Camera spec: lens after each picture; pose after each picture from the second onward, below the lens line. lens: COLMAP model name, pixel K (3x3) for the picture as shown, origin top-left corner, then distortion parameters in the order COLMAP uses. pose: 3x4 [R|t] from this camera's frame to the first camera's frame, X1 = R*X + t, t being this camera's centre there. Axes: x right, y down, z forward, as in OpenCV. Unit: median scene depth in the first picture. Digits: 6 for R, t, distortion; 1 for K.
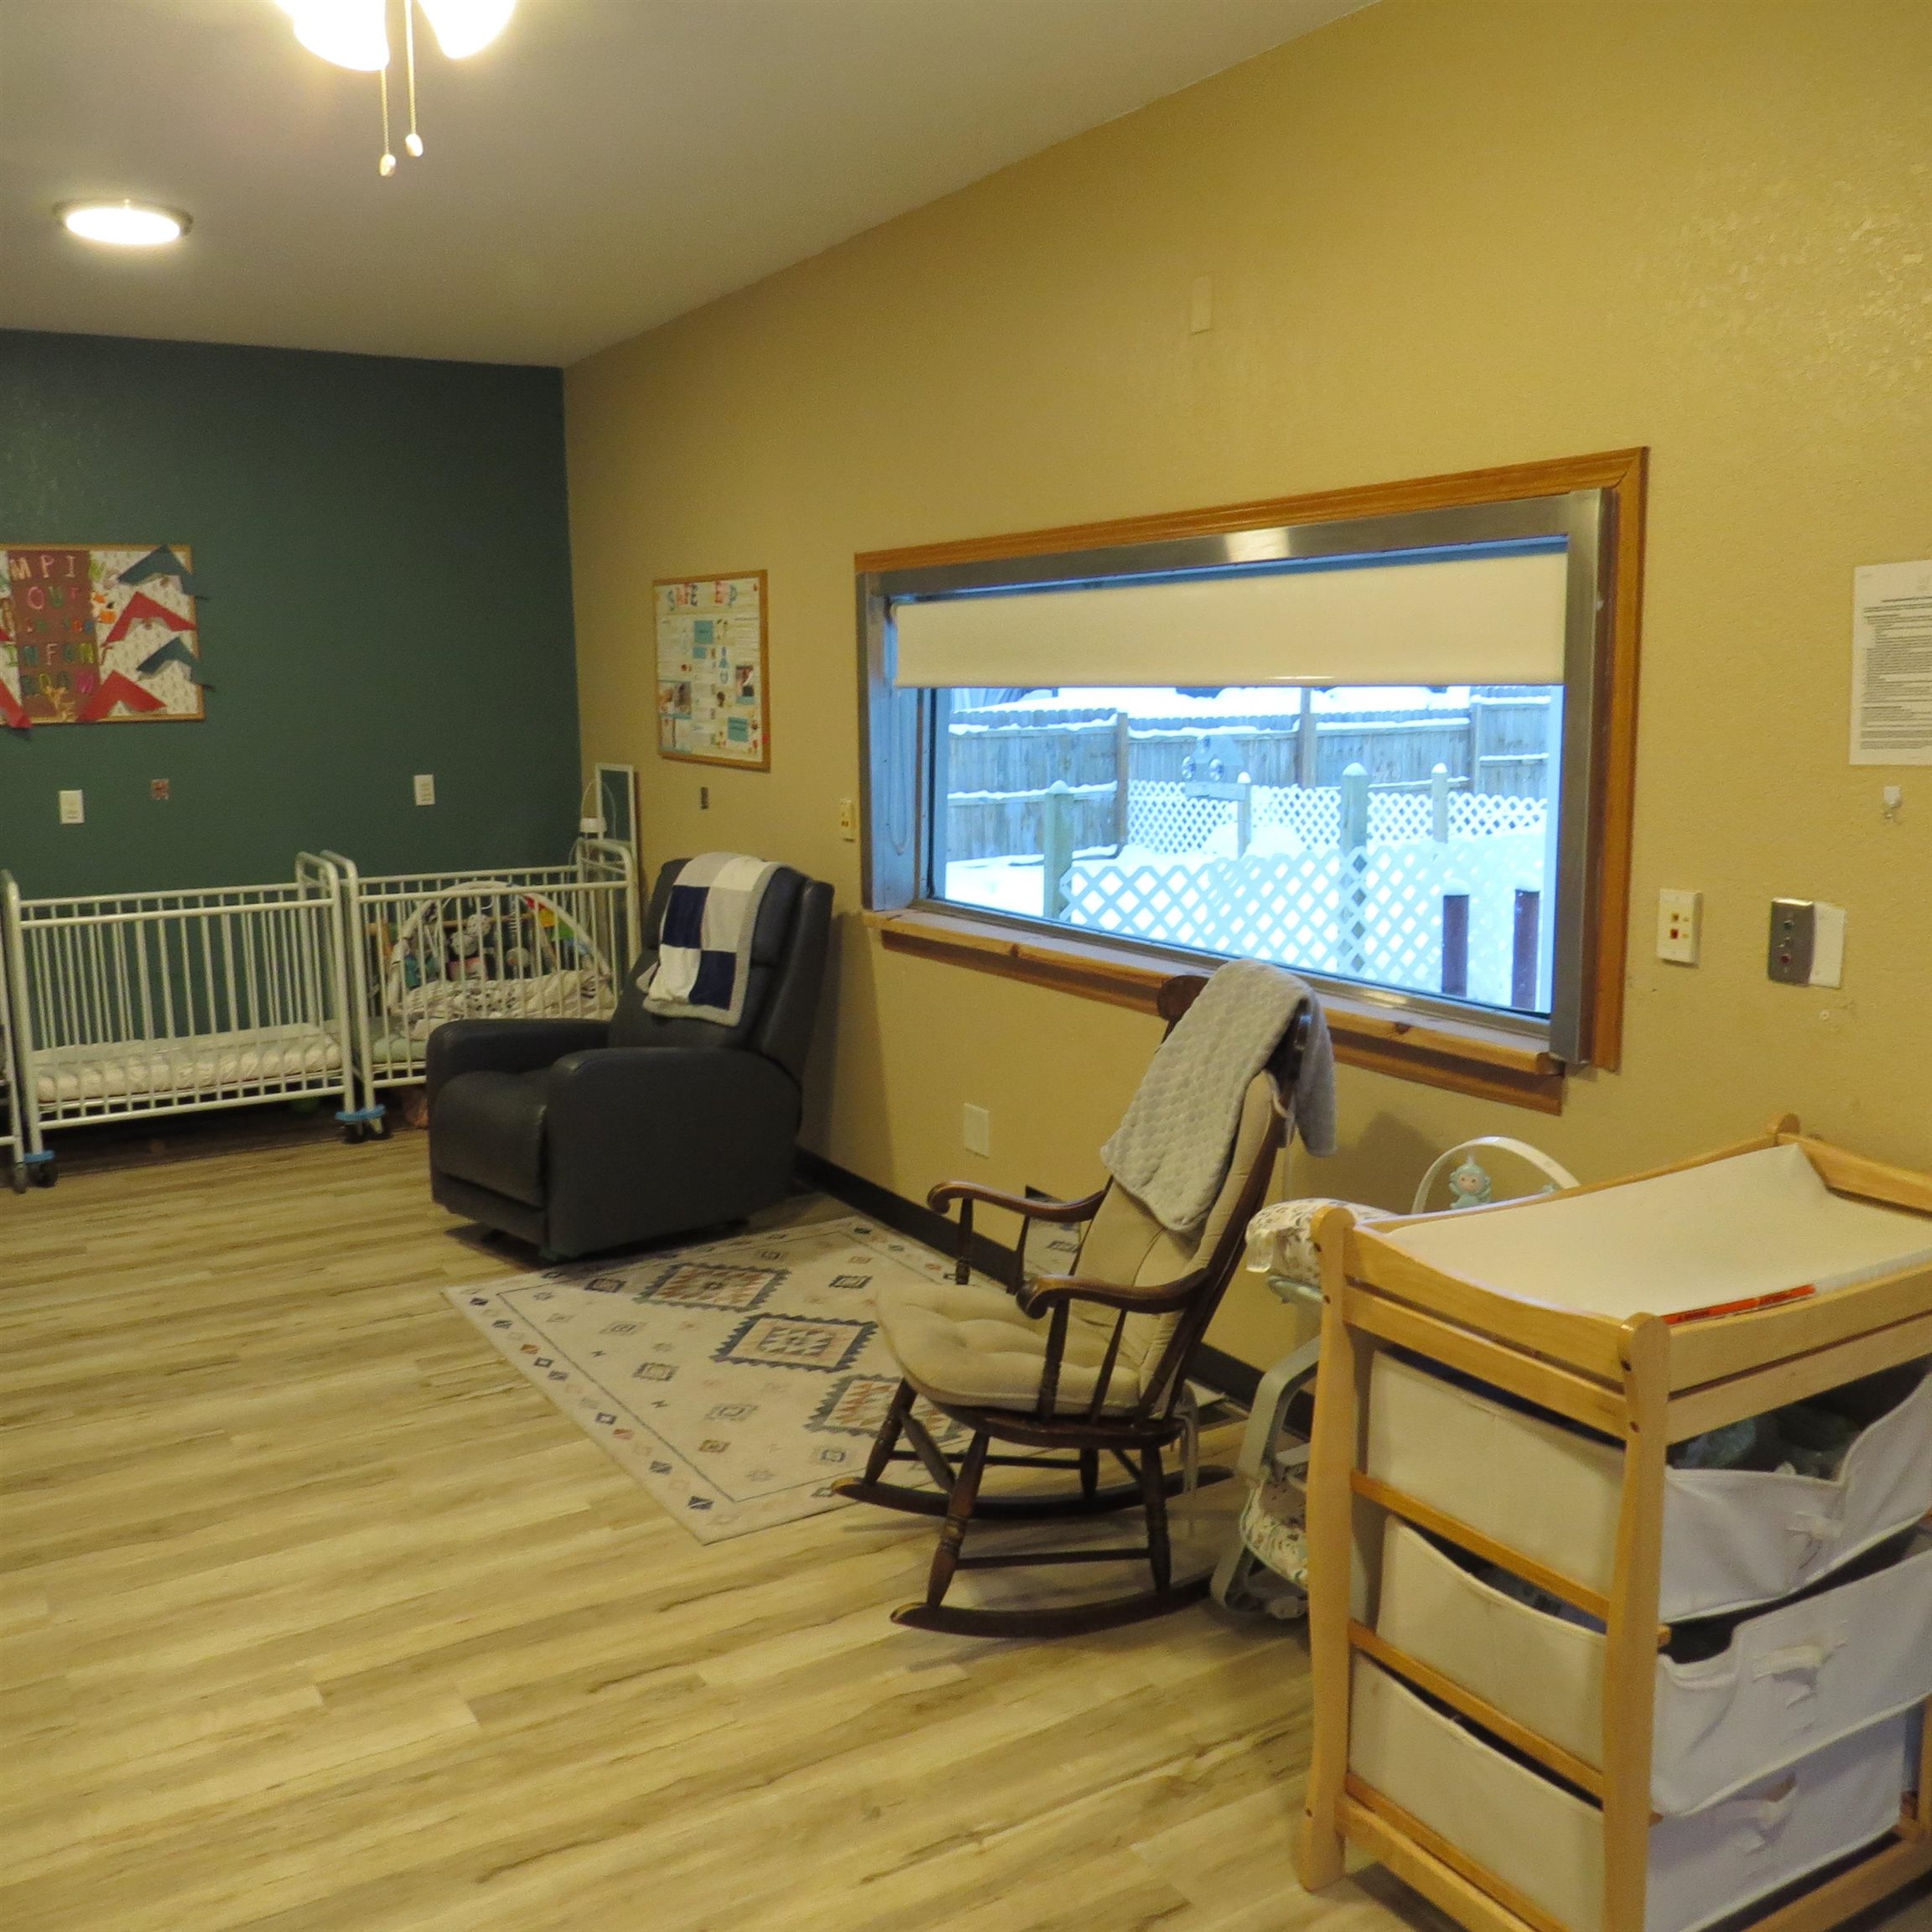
lens RADIAL K [[1856.8, 0, 966.0], [0, 1856.8, 966.0], [0, 0, 1]] dist [-0.026037, 0.021444]
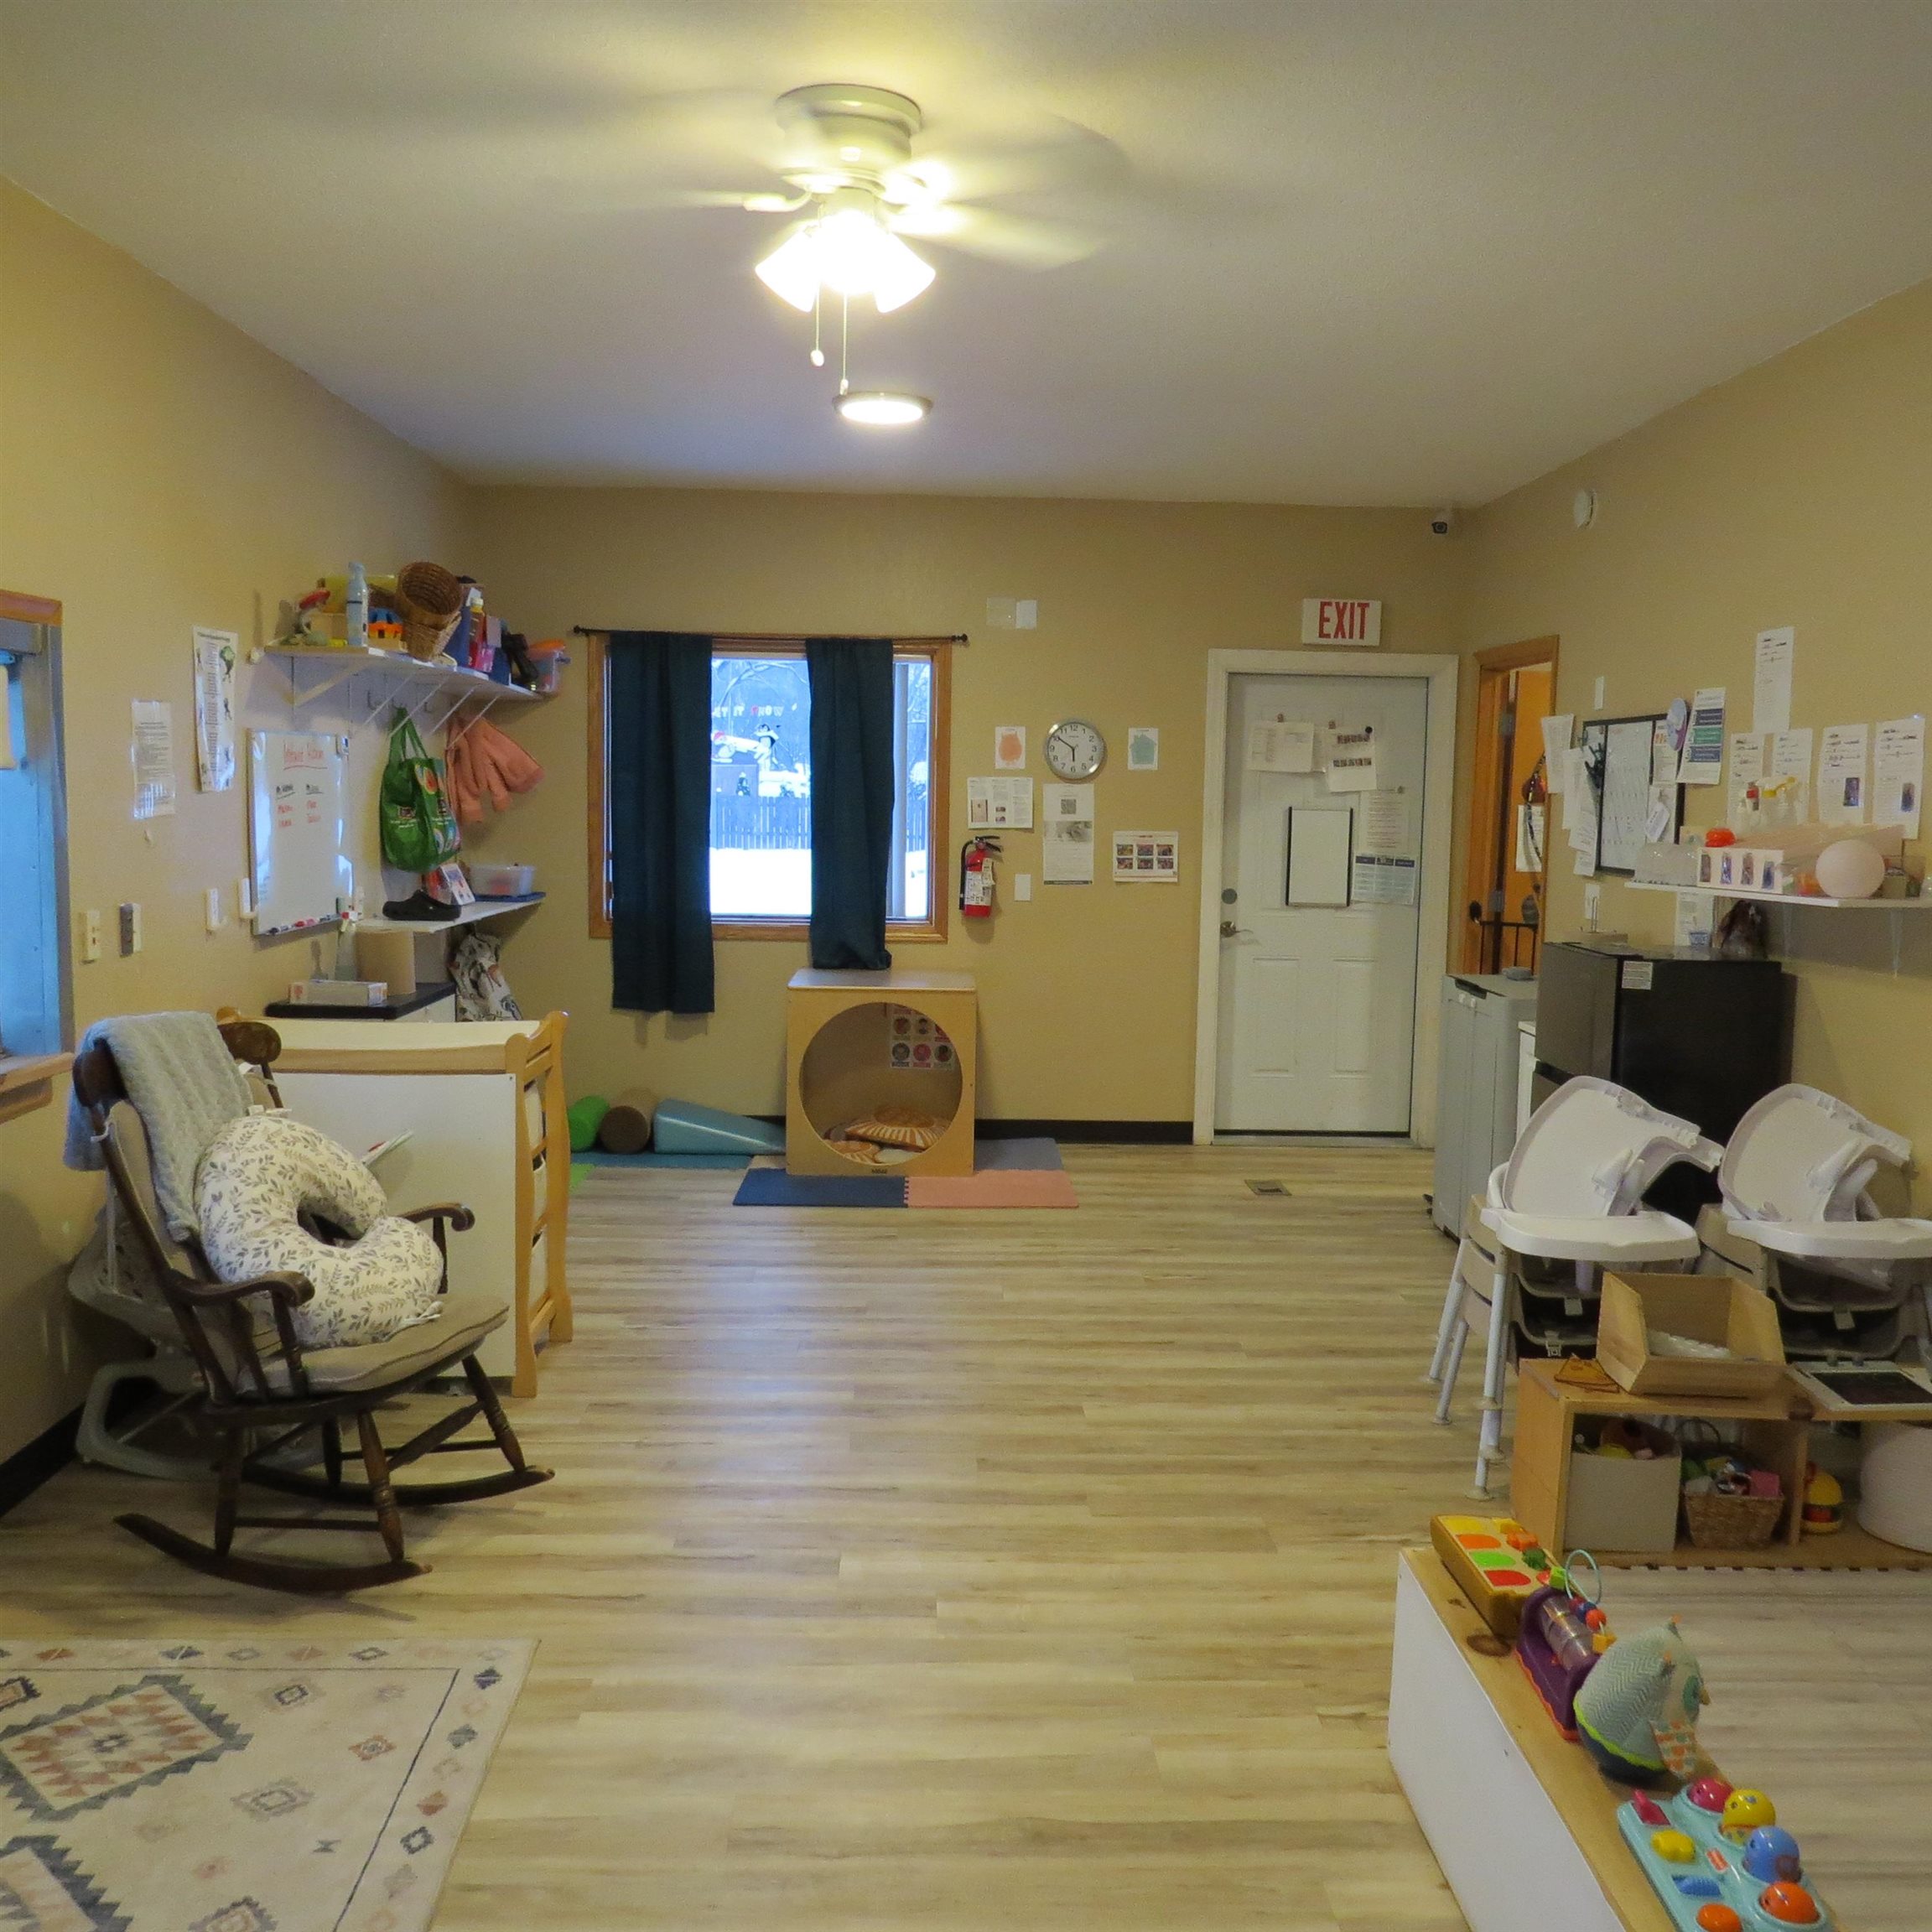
lens RADIAL K [[1856.8, 0, 966.0], [0, 1856.8, 966.0], [0, 0, 1]] dist [-0.026037, 0.021444]
pose [[-0.871767, -0.049426, 0.487422, -0.530545], [0.071597, 0.971364, 0.226552, -0.158976], [-0.484662, 0.232398, -0.843264, 1.087539]]
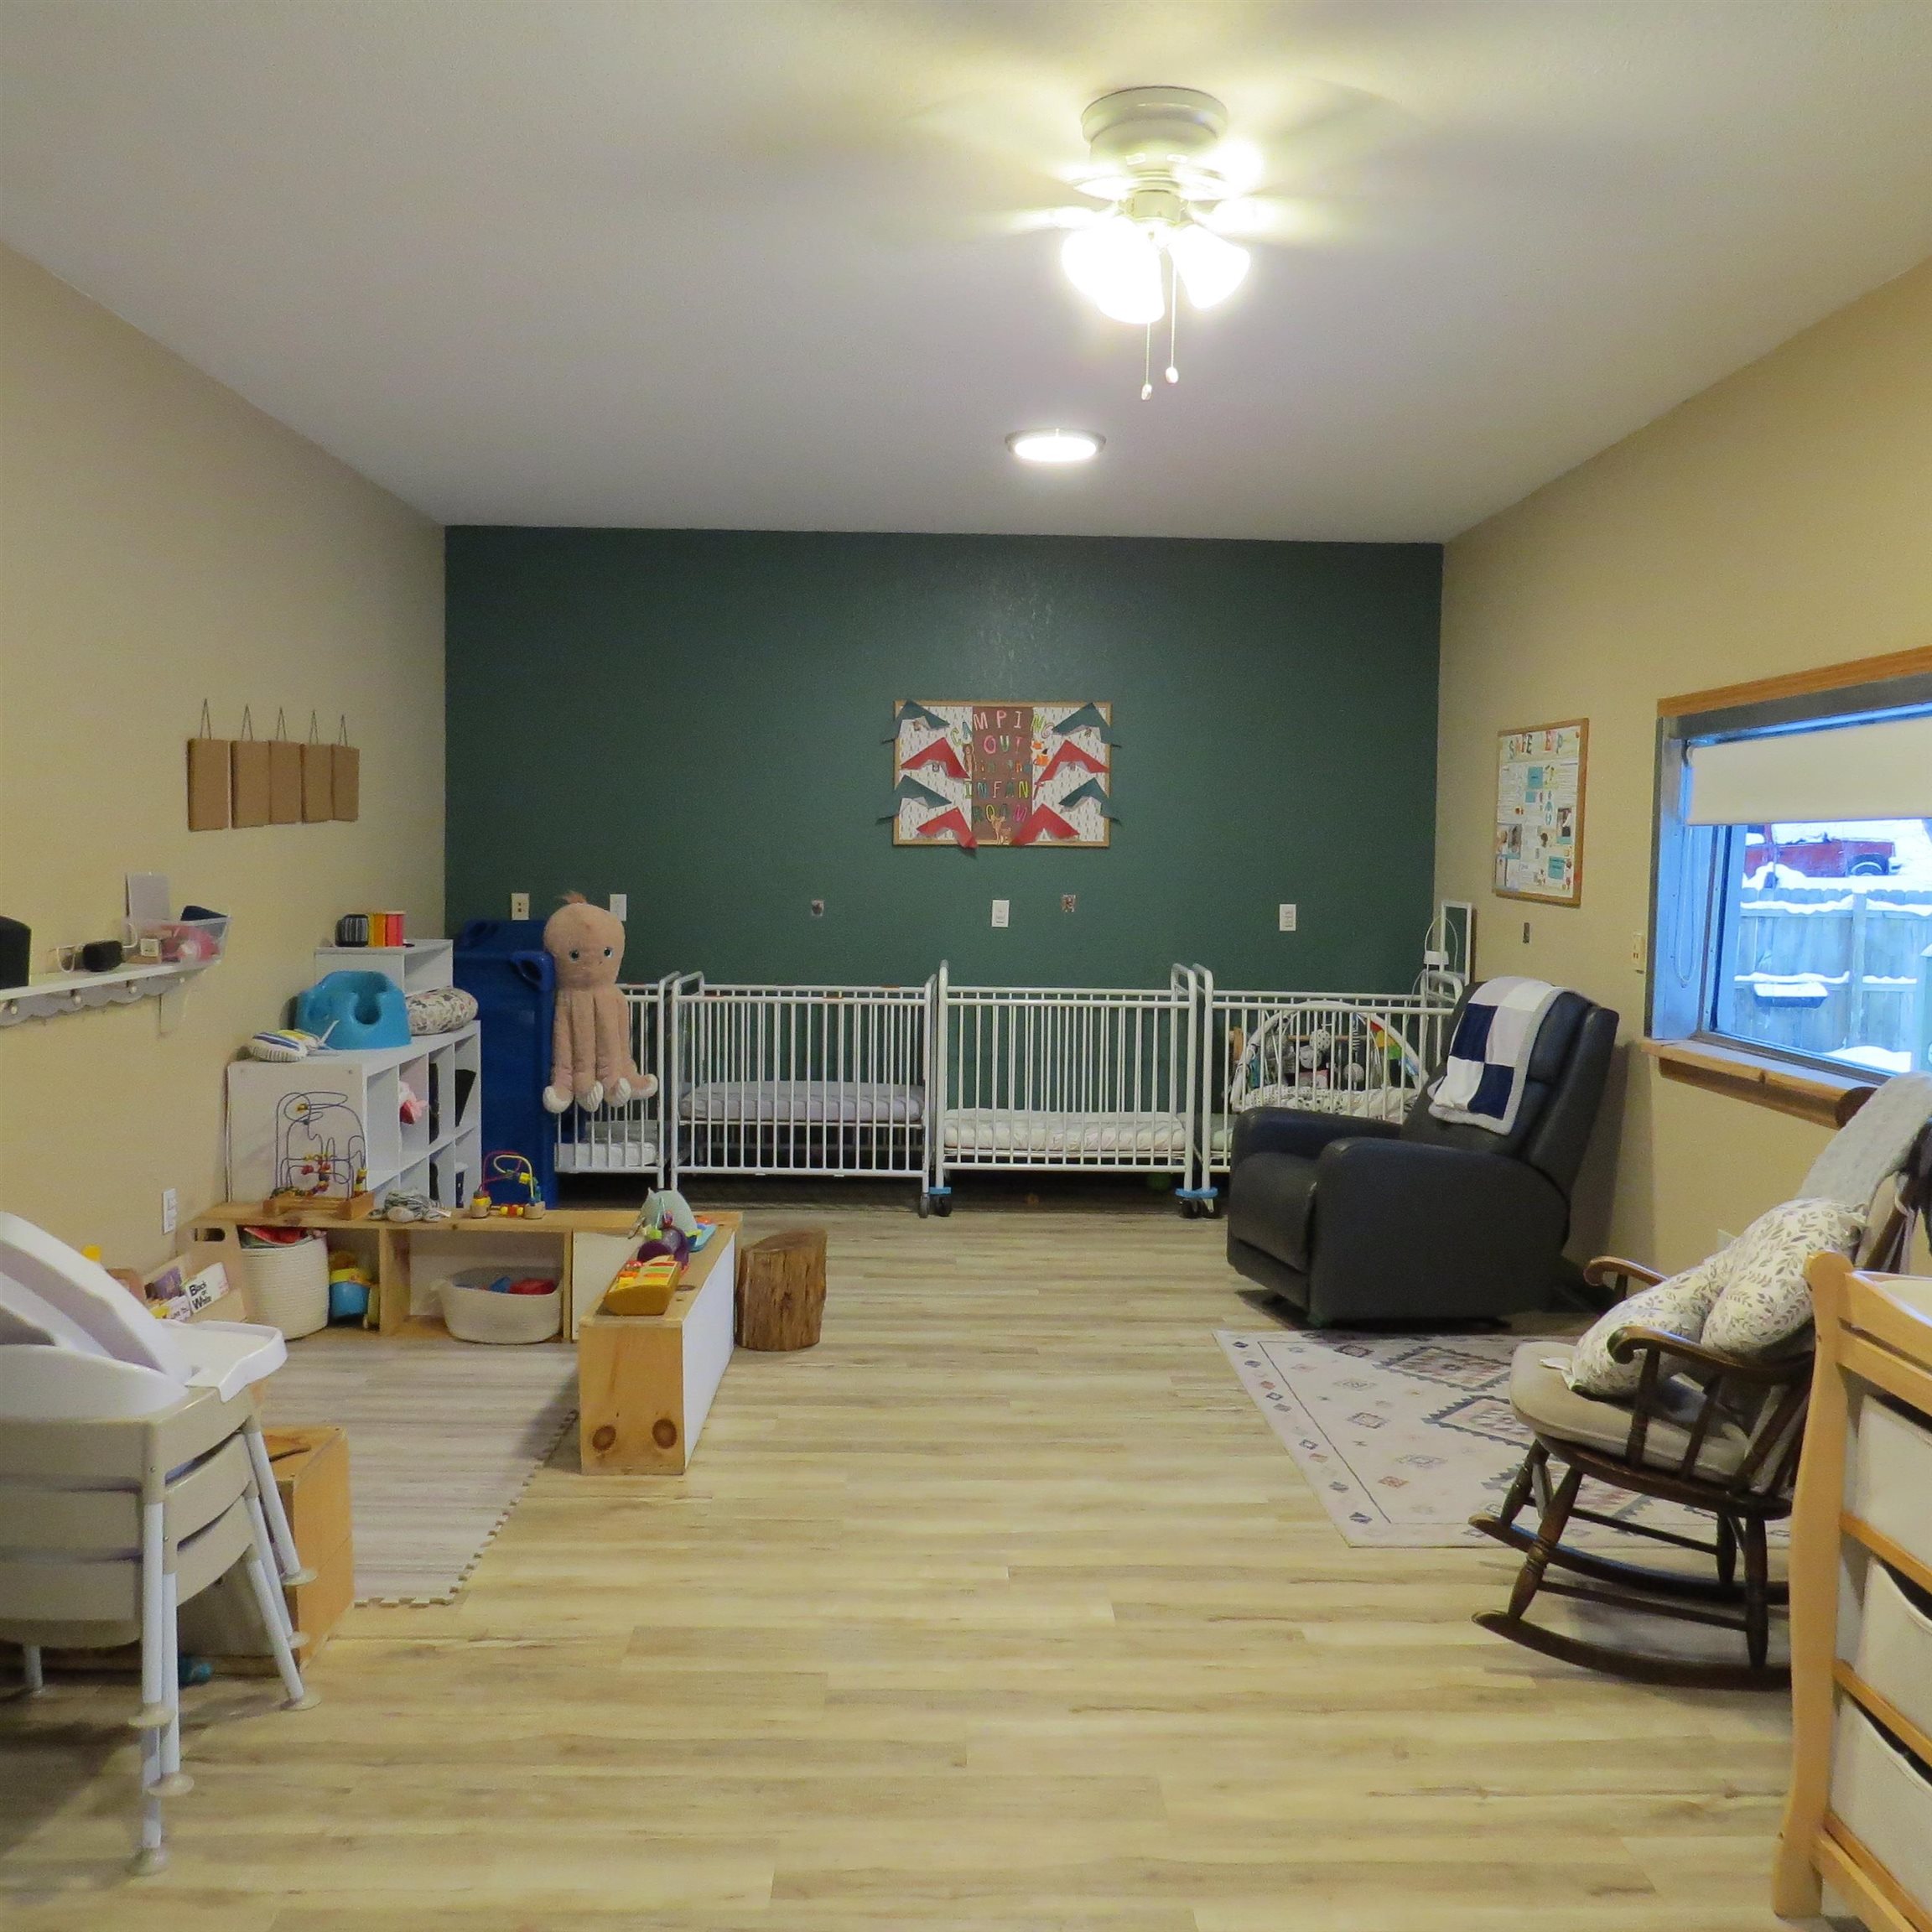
lens RADIAL K [[1856.8, 0, 966.0], [0, 1856.8, 966.0], [0, 0, 1]] dist [-0.026037, 0.021444]
pose [[0.868122, 0.059101, -0.492820, 0.127493], [-0.105554, 0.992157, -0.066954, 0.040628], [0.484997, 0.110143, 0.867552, -0.089211]]
